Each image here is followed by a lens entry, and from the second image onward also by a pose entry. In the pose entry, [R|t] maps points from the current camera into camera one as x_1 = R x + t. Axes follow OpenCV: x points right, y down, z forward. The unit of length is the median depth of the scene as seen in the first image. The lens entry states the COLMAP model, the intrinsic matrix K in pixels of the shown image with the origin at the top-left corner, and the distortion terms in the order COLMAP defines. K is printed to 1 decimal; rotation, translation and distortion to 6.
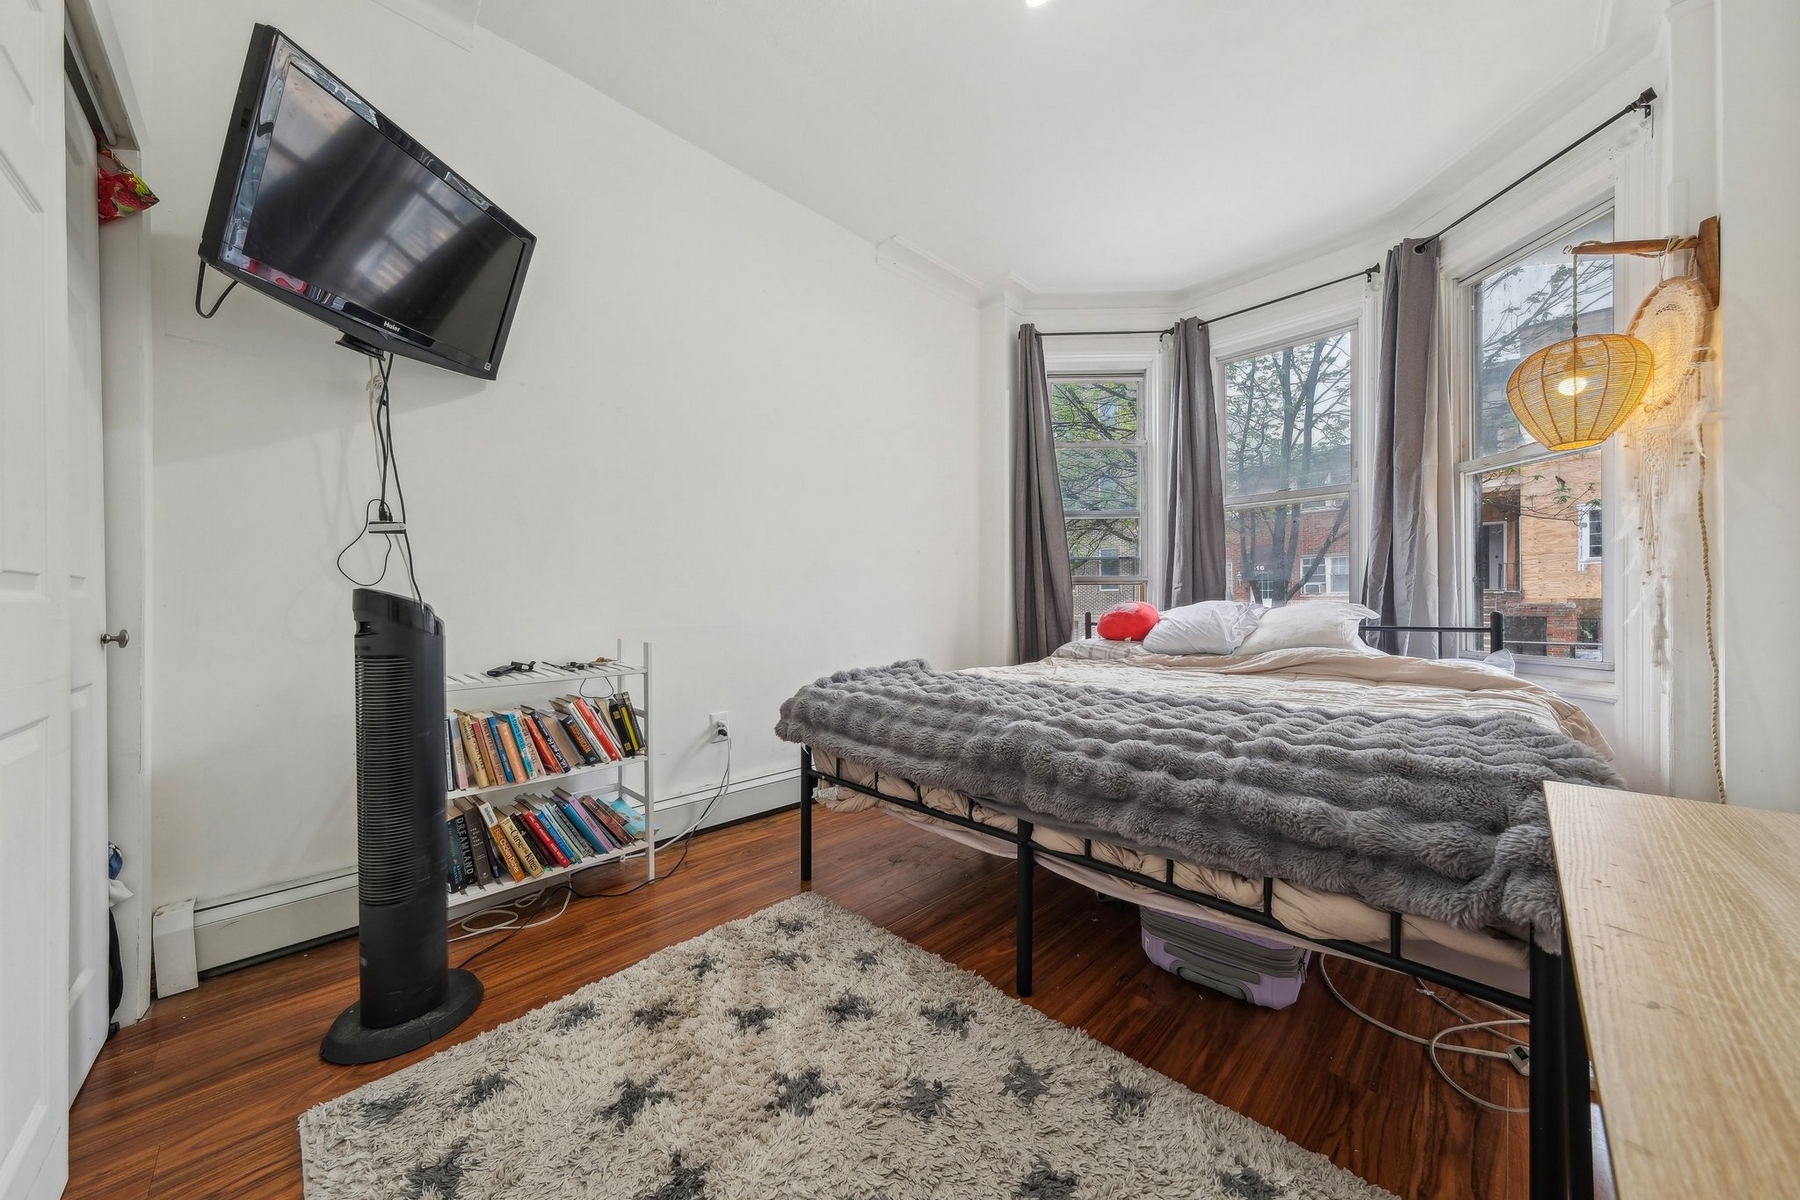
lens RADIAL K [[619.7, 0, 909.8], [0, 619.7, 608.8], [0, 0, 1]] dist [-0.001064, 0.000056]
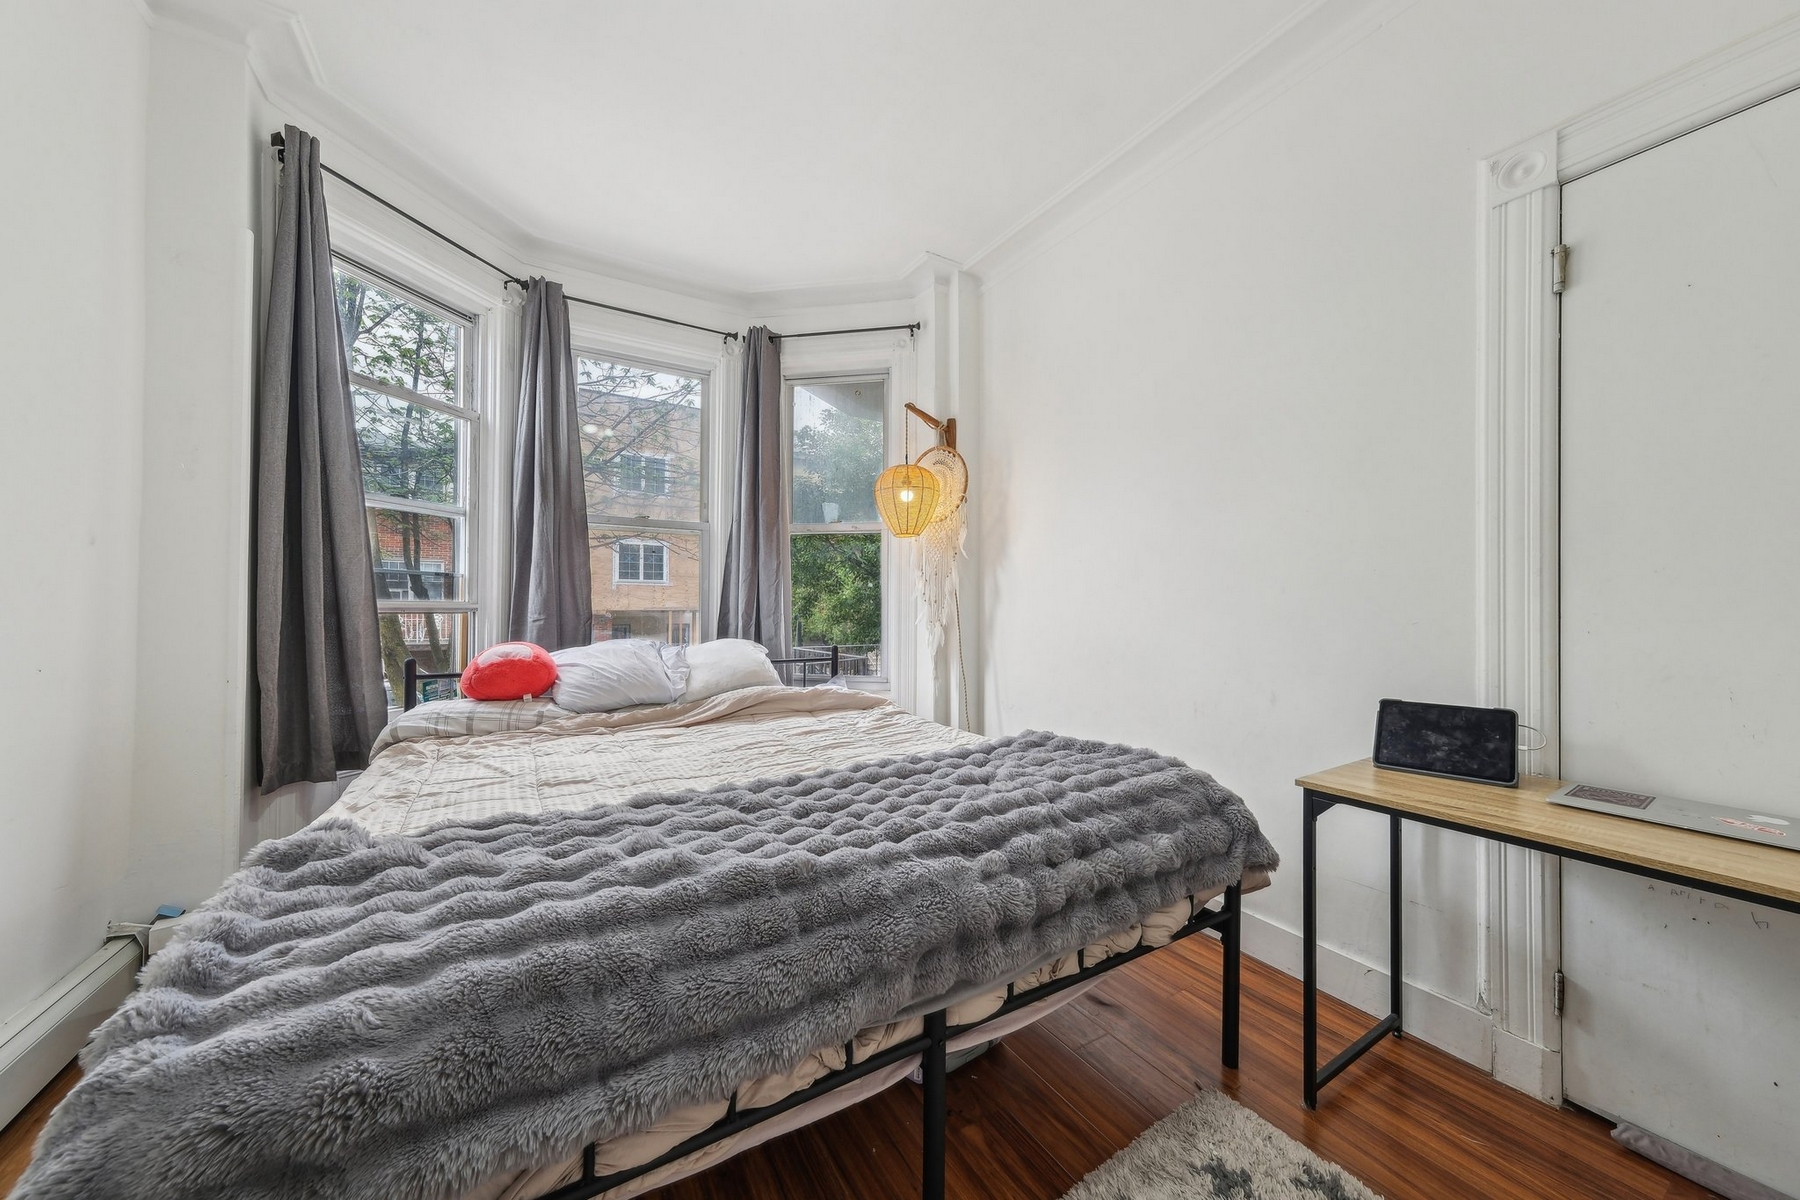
lens RADIAL K [[619.7, 0, 909.8], [0, 619.7, 608.8], [0, 0, 1]] dist [-0.001064, 0.000056]
pose [[0.230796, 0.008947, 0.972961, -0.263124], [-0.003287, 0.999959, -0.008416, -0.052973], [-0.972997, -0.001256, 0.230816, 0.453594]]
